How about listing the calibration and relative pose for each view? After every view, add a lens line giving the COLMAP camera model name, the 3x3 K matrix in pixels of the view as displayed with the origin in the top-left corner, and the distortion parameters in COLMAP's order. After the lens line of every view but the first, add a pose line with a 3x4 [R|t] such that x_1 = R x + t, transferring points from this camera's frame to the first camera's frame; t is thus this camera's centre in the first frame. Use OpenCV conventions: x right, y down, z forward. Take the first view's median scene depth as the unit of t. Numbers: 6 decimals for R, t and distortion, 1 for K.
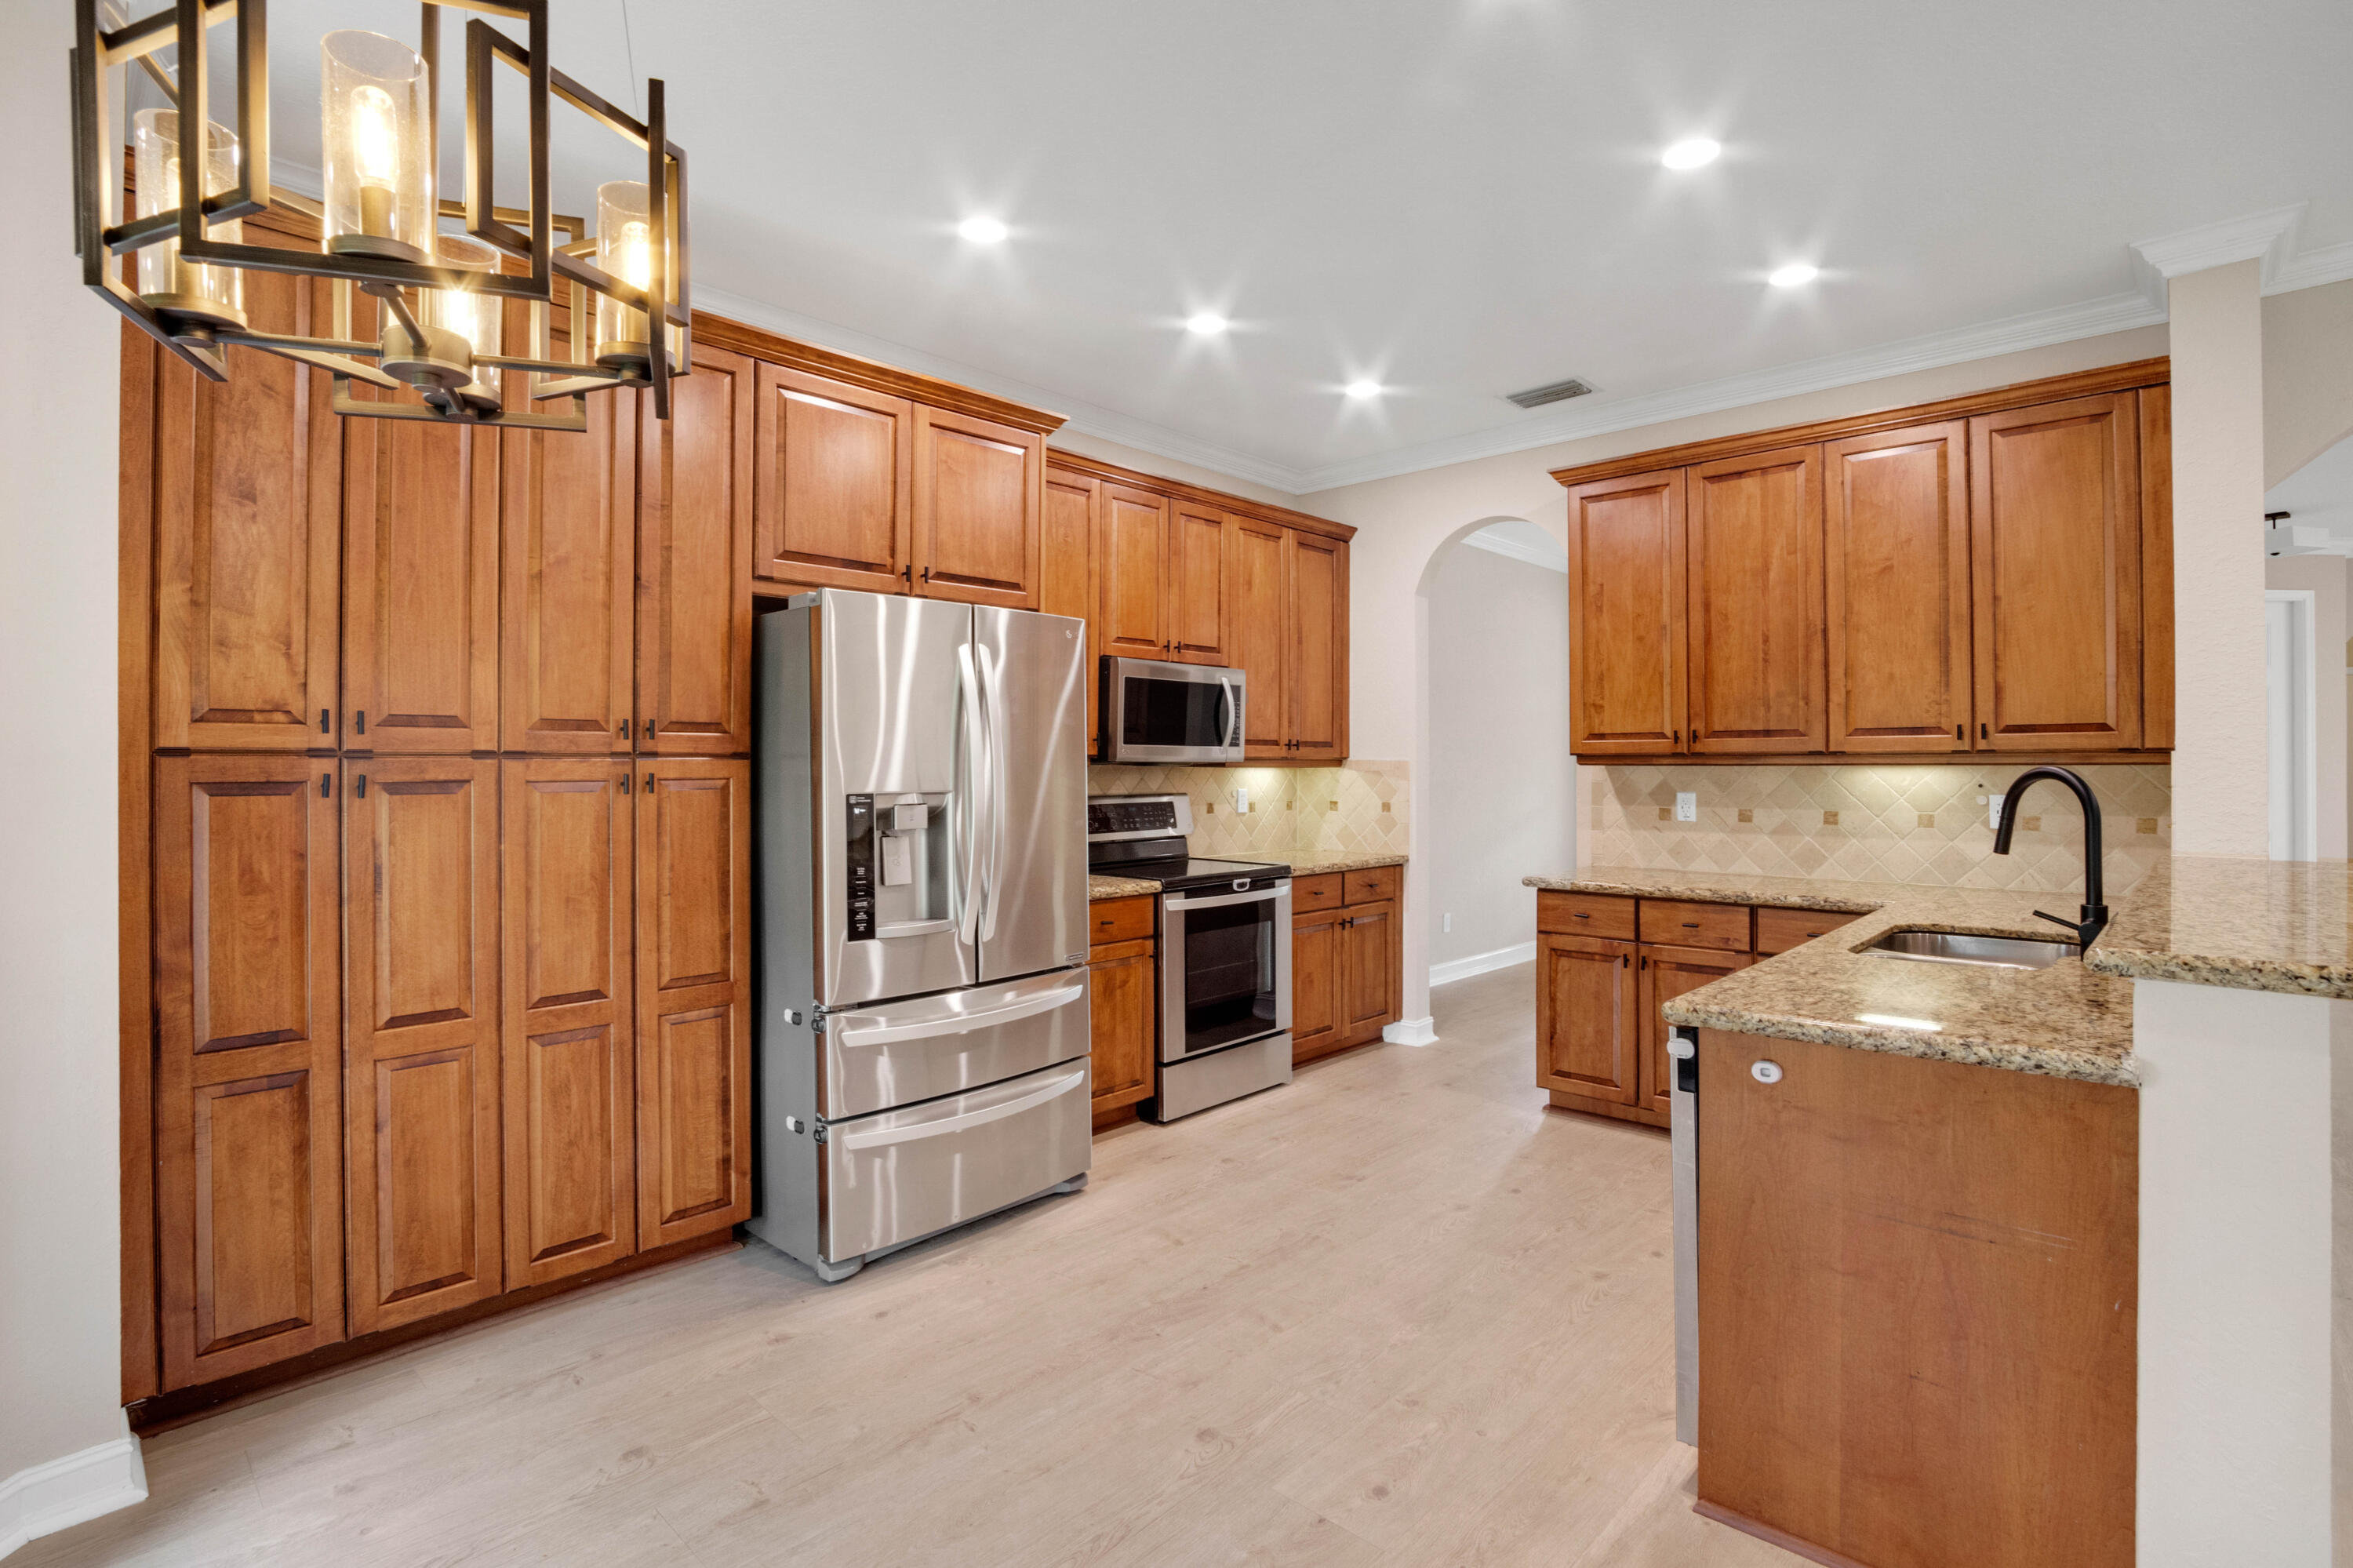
lens RADIAL K [[1105.1, 0, 1166.8], [0, 1105.1, 766.0], [0, 0, 1]] dist [-0.035392, 0.007479]
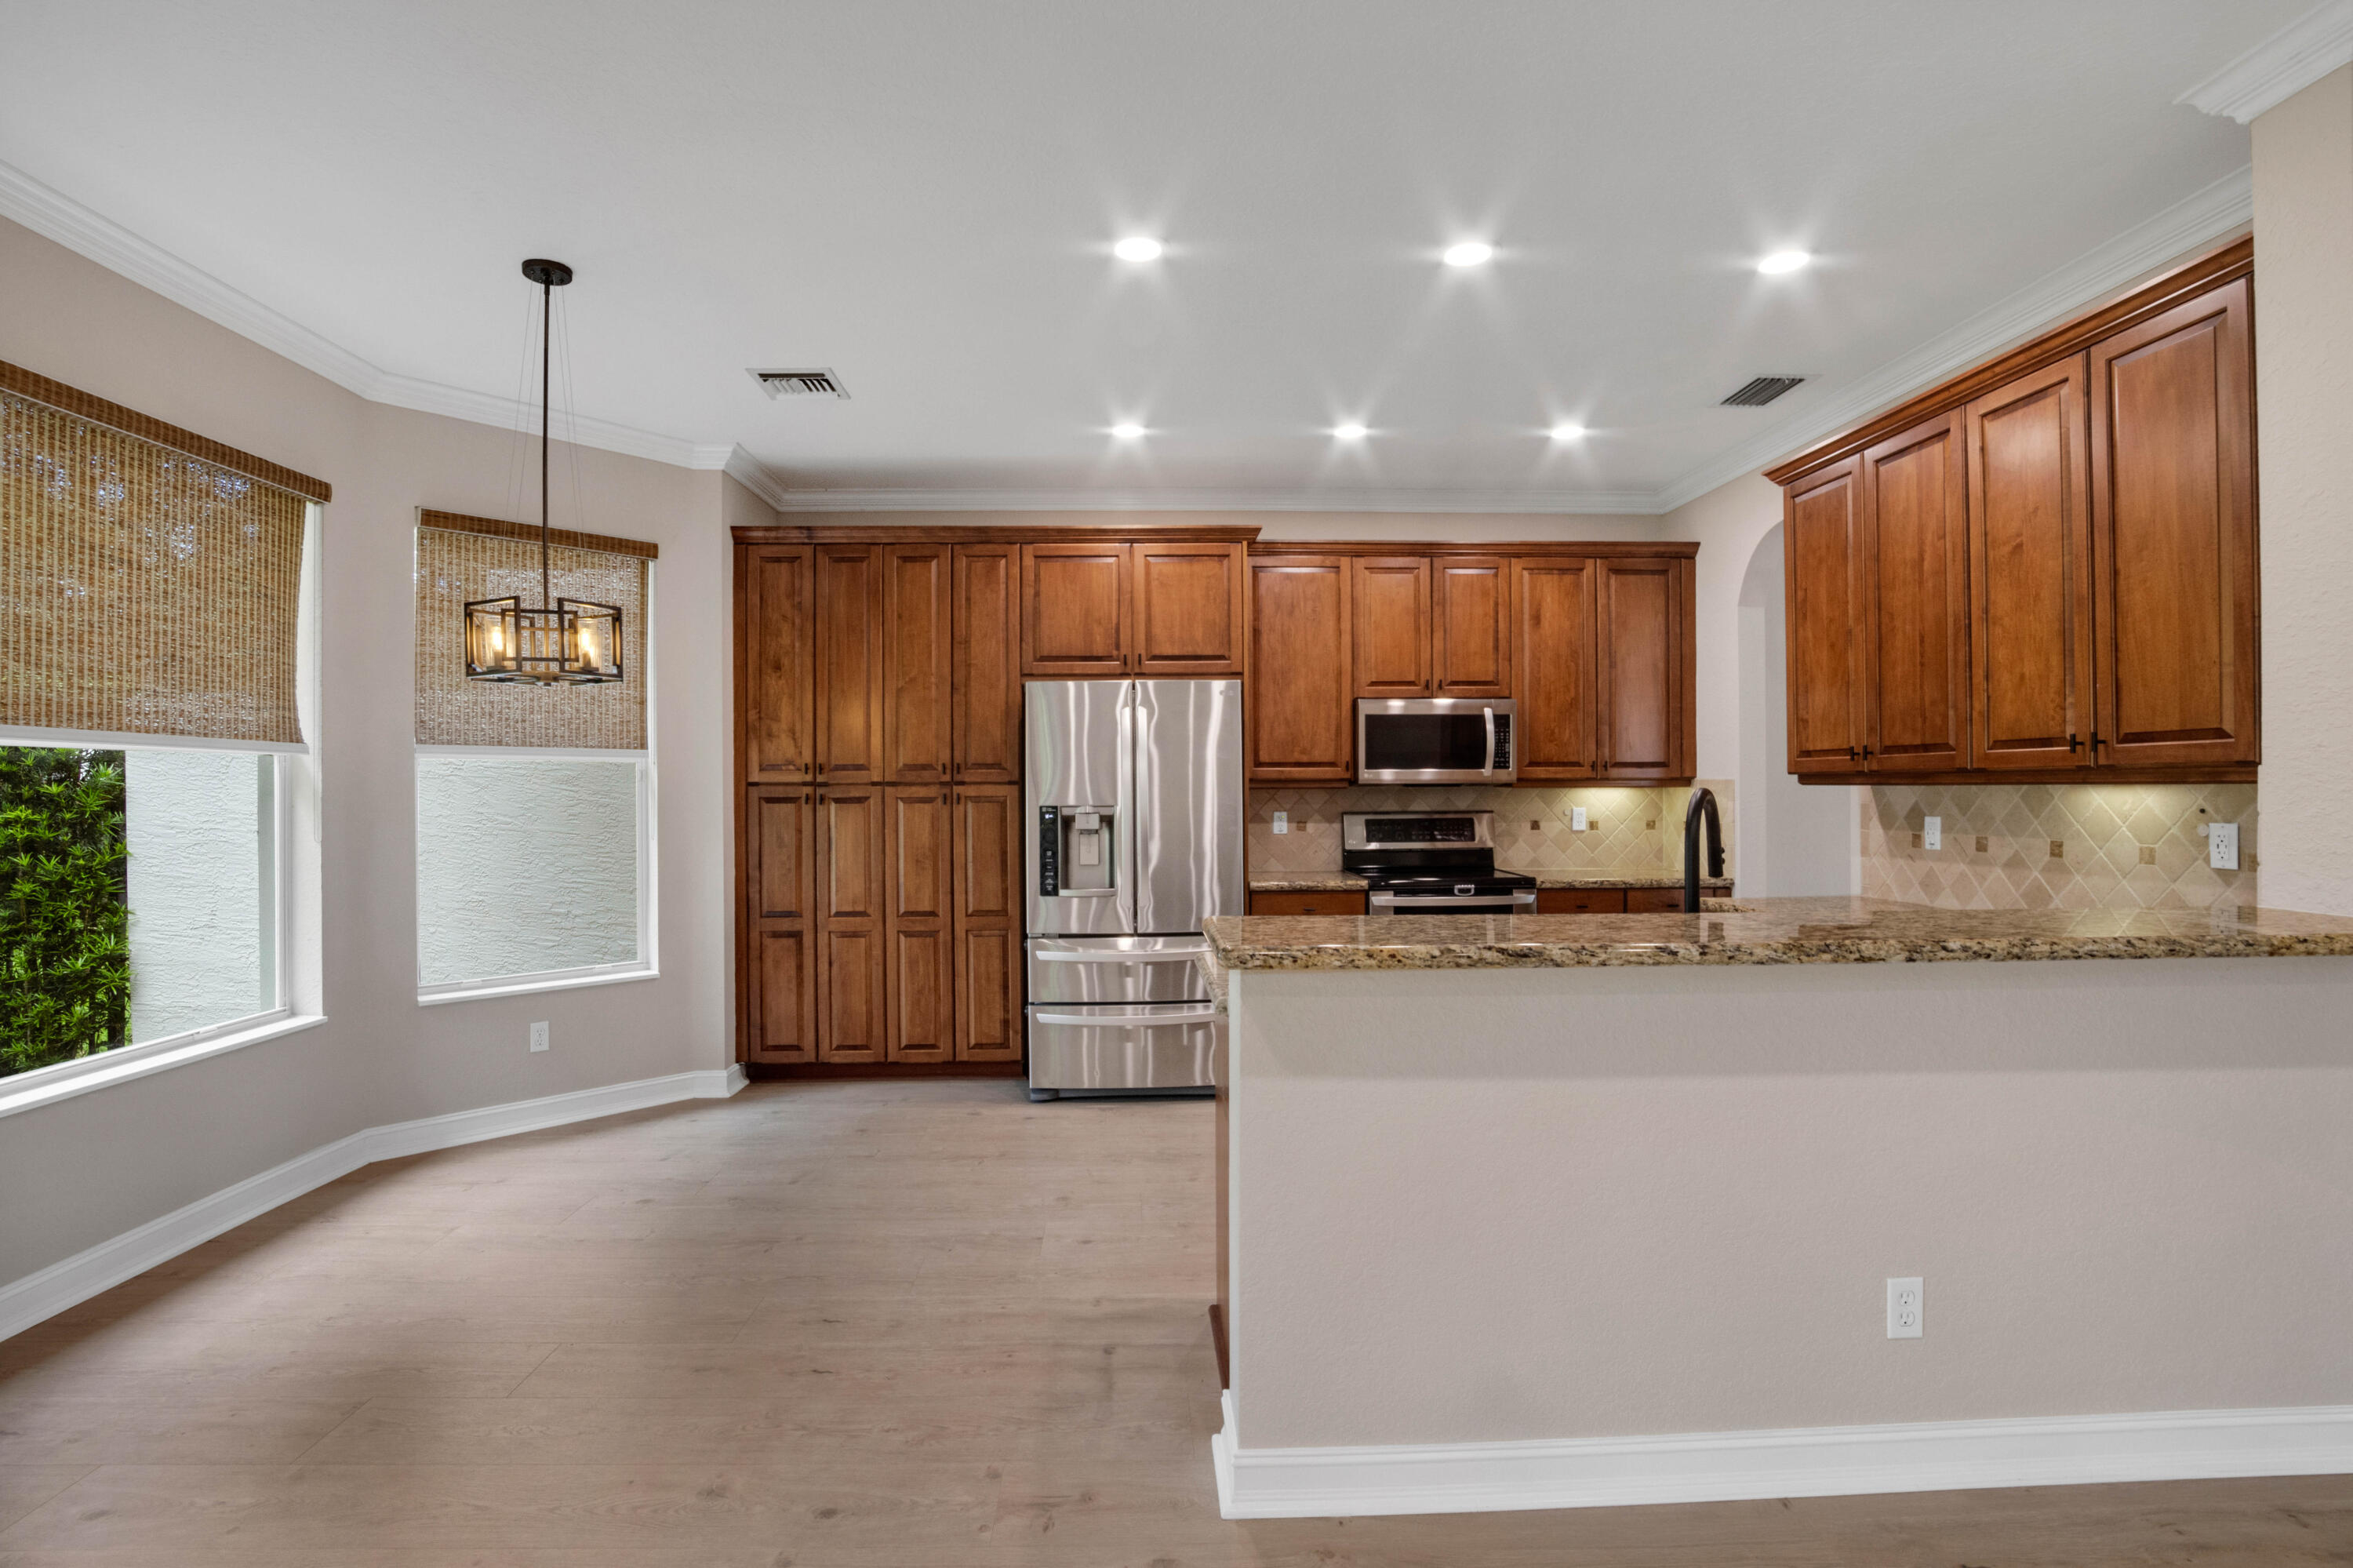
lens RADIAL K [[1105.1, 0, 1175.1], [0, 1105.1, 799.4], [0, 0, 1]] dist [-0.035392, 0.007479]
pose [[0.721843, 0.004928, -0.692040, 0.911958], [0.004605, 0.999918, 0.011924, -0.002641], [0.692042, -0.011794, 0.721761, -0.045272]]
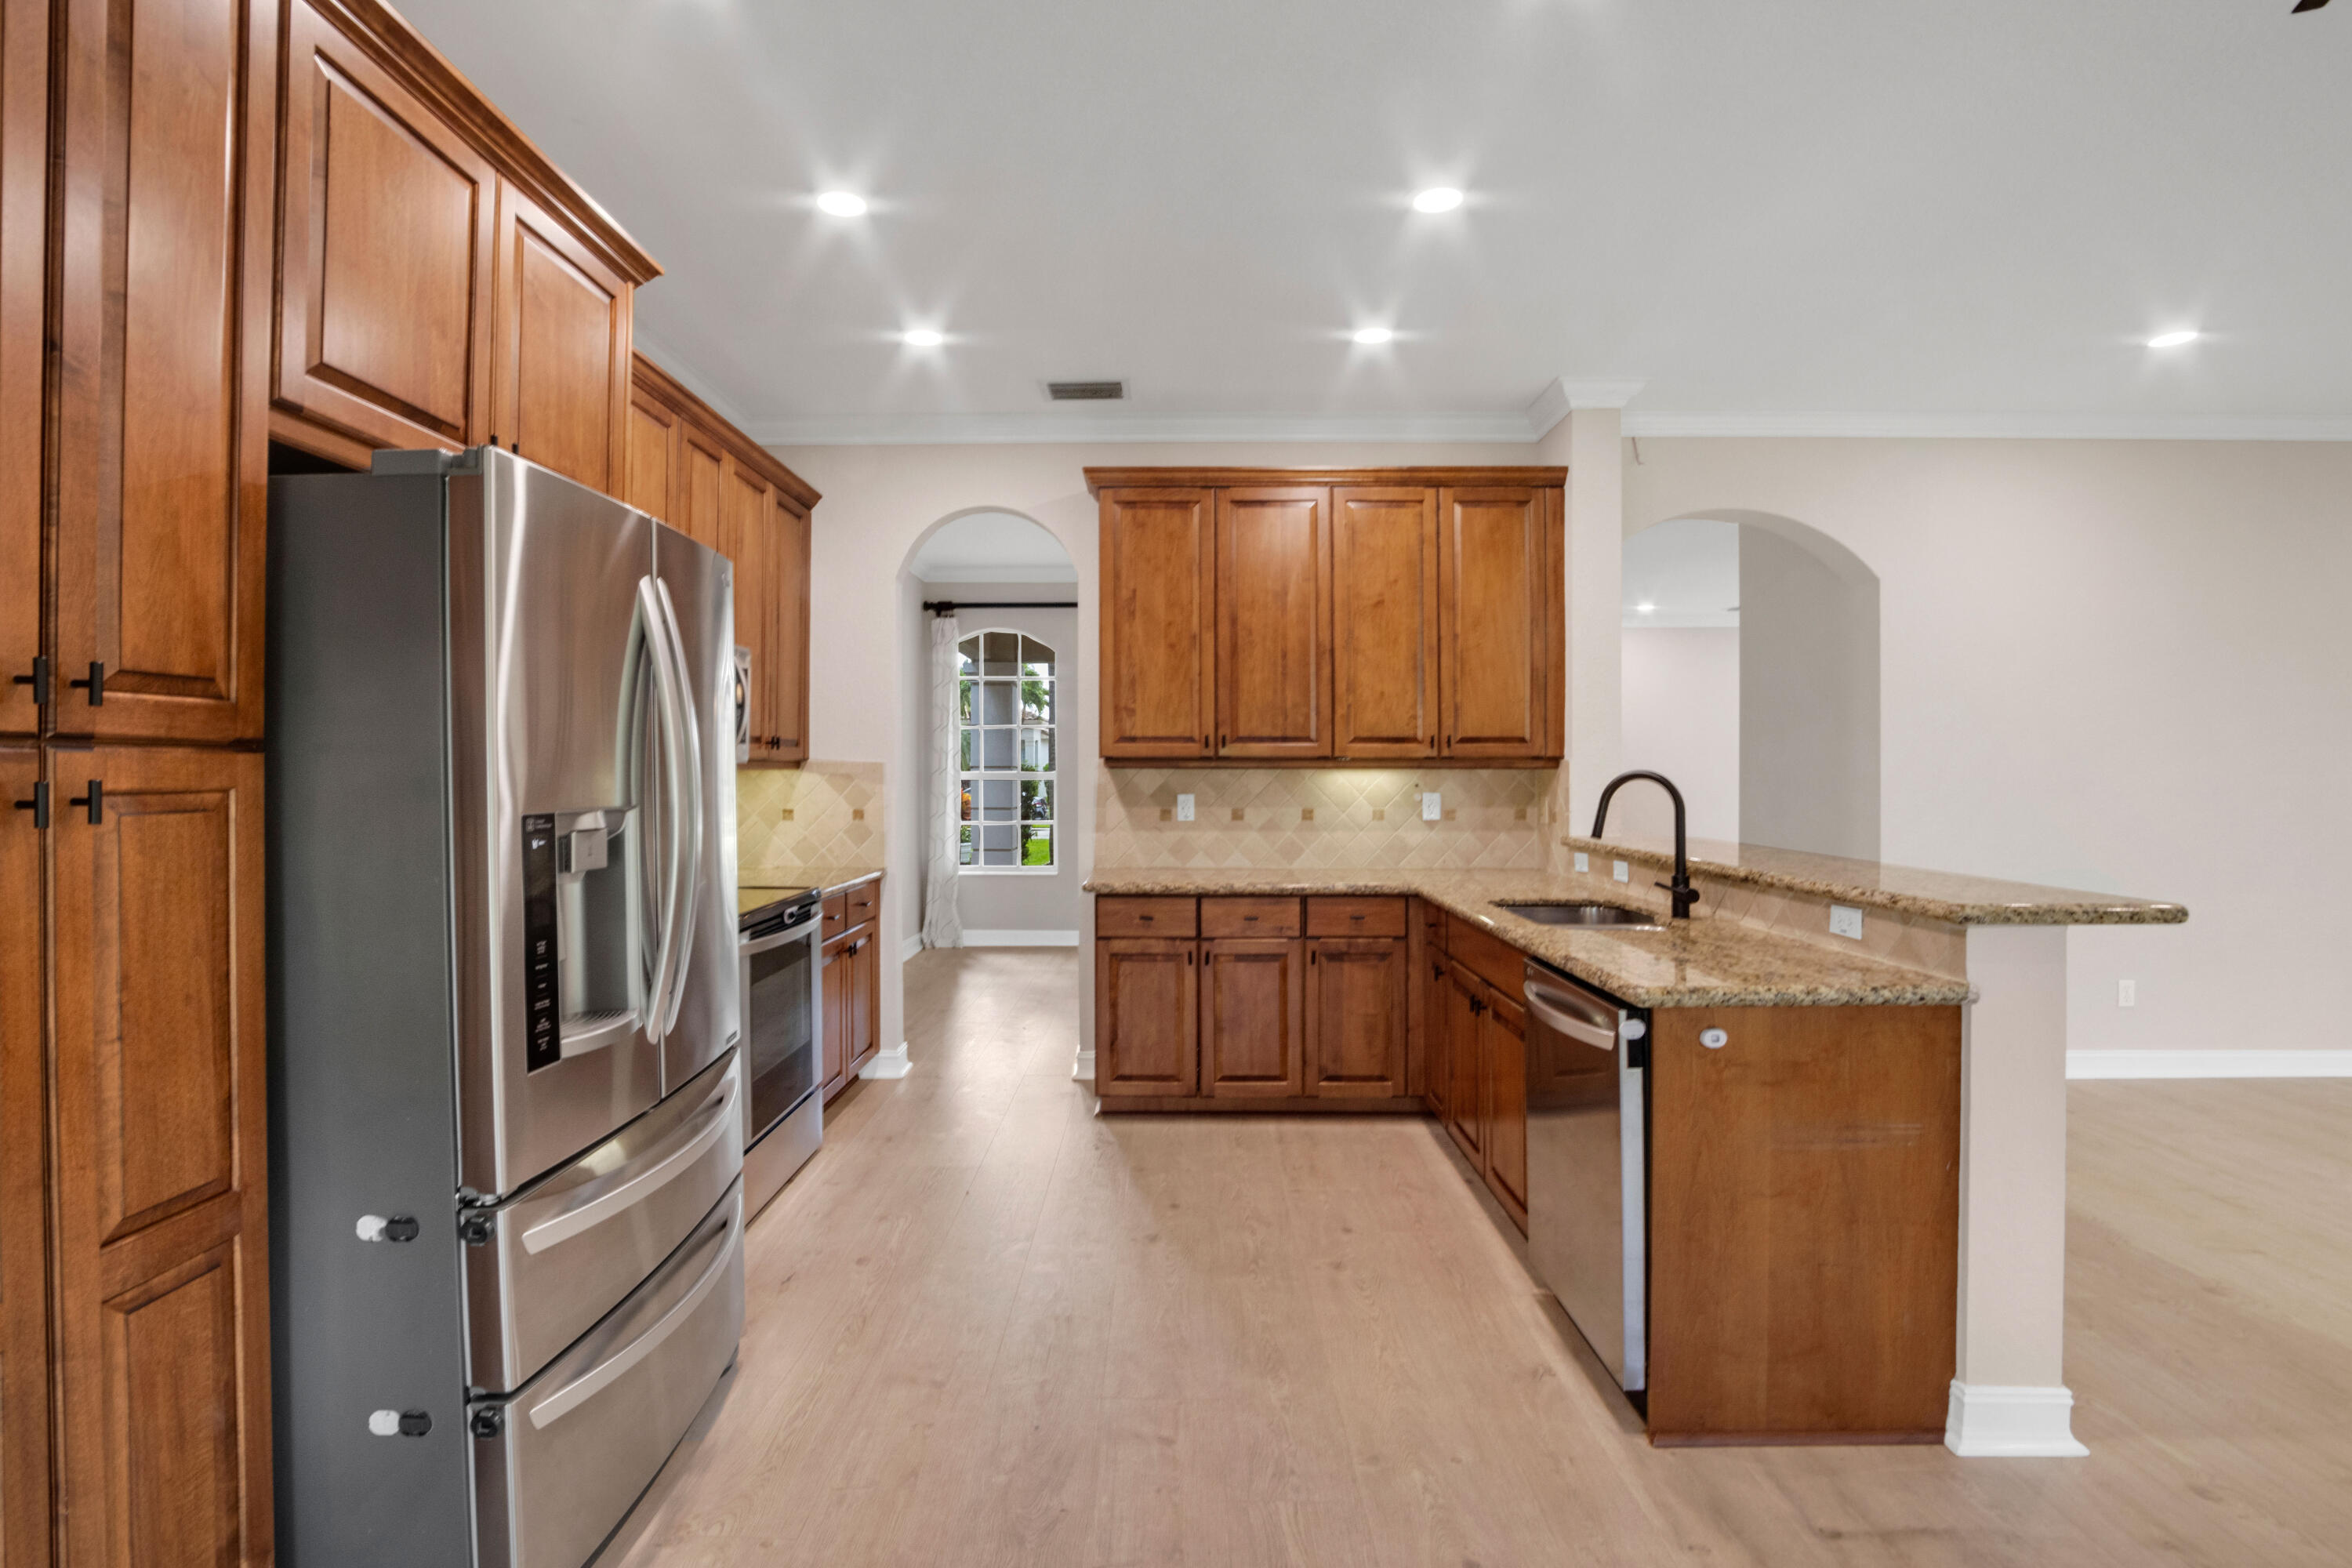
lens RADIAL K [[1104.6, 0, 1140.1], [0, 1104.6, 777.5], [0, 0, 1]] dist [-0.035392, 0.007479]
pose [[0.743491, -0.003109, 0.668739, -0.395947], [-0.002093, 0.999973, 0.006976, 0.001152], [-0.668743, -0.006586, 0.743465, 0.334180]]
